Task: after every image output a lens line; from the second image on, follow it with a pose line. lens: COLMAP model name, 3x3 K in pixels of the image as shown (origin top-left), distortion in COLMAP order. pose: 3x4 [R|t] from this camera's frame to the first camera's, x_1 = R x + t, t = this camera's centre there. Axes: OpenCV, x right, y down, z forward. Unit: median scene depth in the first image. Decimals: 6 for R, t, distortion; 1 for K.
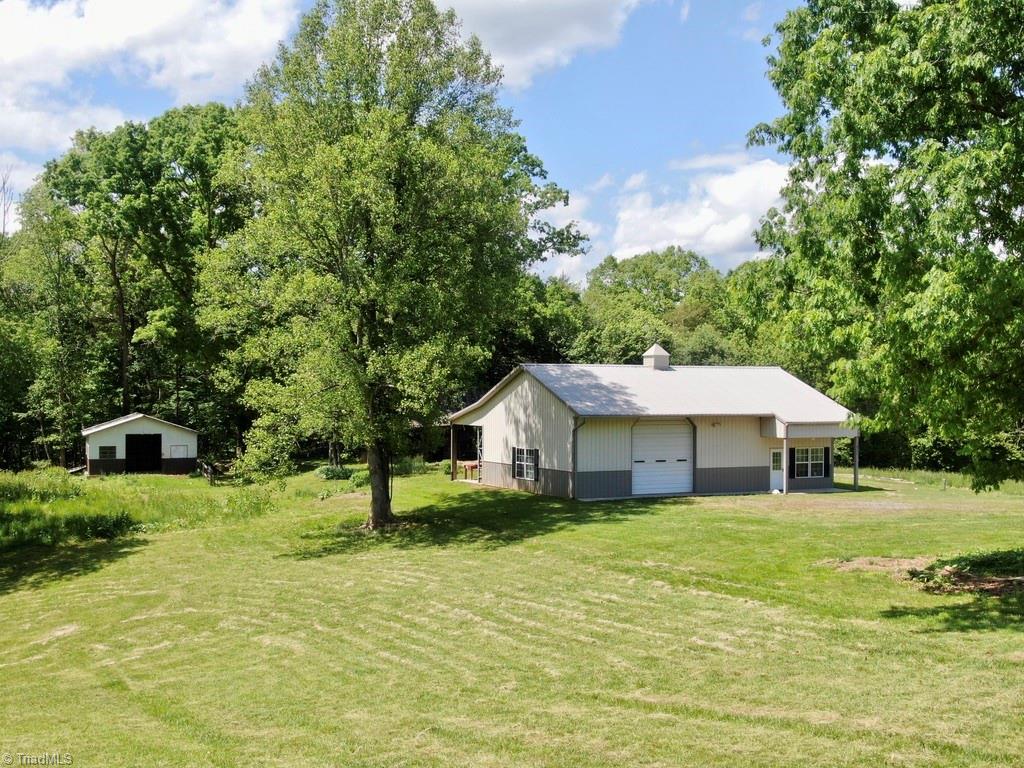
lens RADIAL K [[1026.9, 0, 512.0], [0, 1026.9, 384.0], [0, 0, 1]] dist [0.004730, -0.006150]
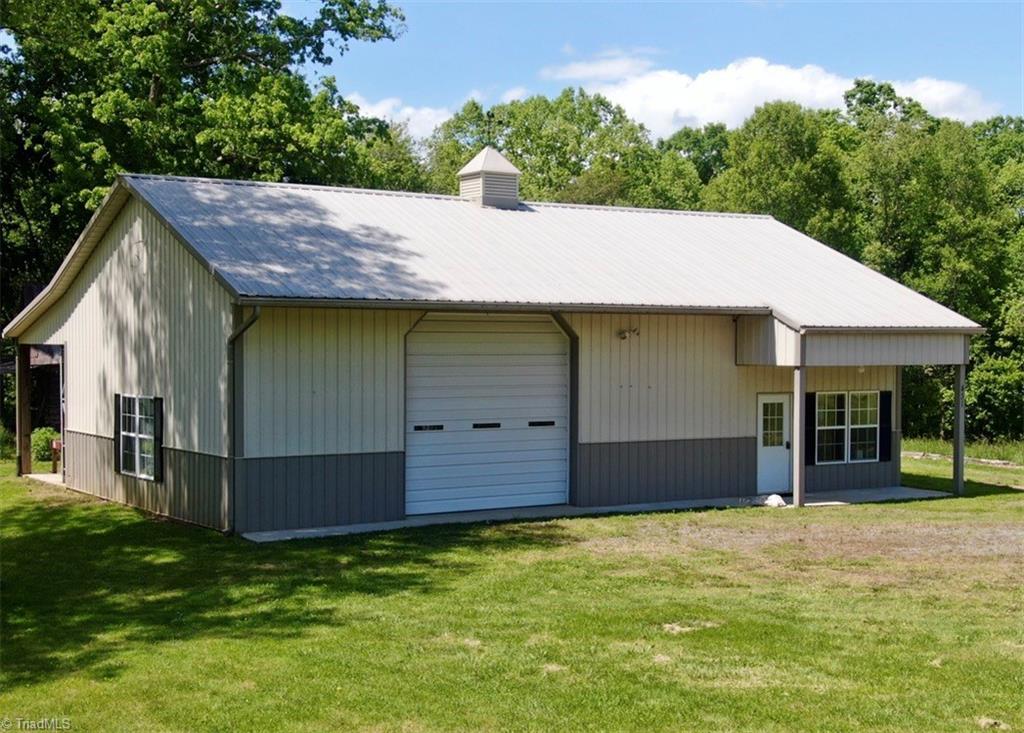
lens RADIAL K [[1475.7, 0, 512.0], [0, 1475.7, 366.5], [0, 0, 1]] dist [0.146346, 0.008079]
pose [[0.993966, -0.003835, 0.109626, 0.090737], [0.000394, 0.999507, 0.031394, 0.033962], [-0.109692, -0.031162, 0.993477, 0.432384]]
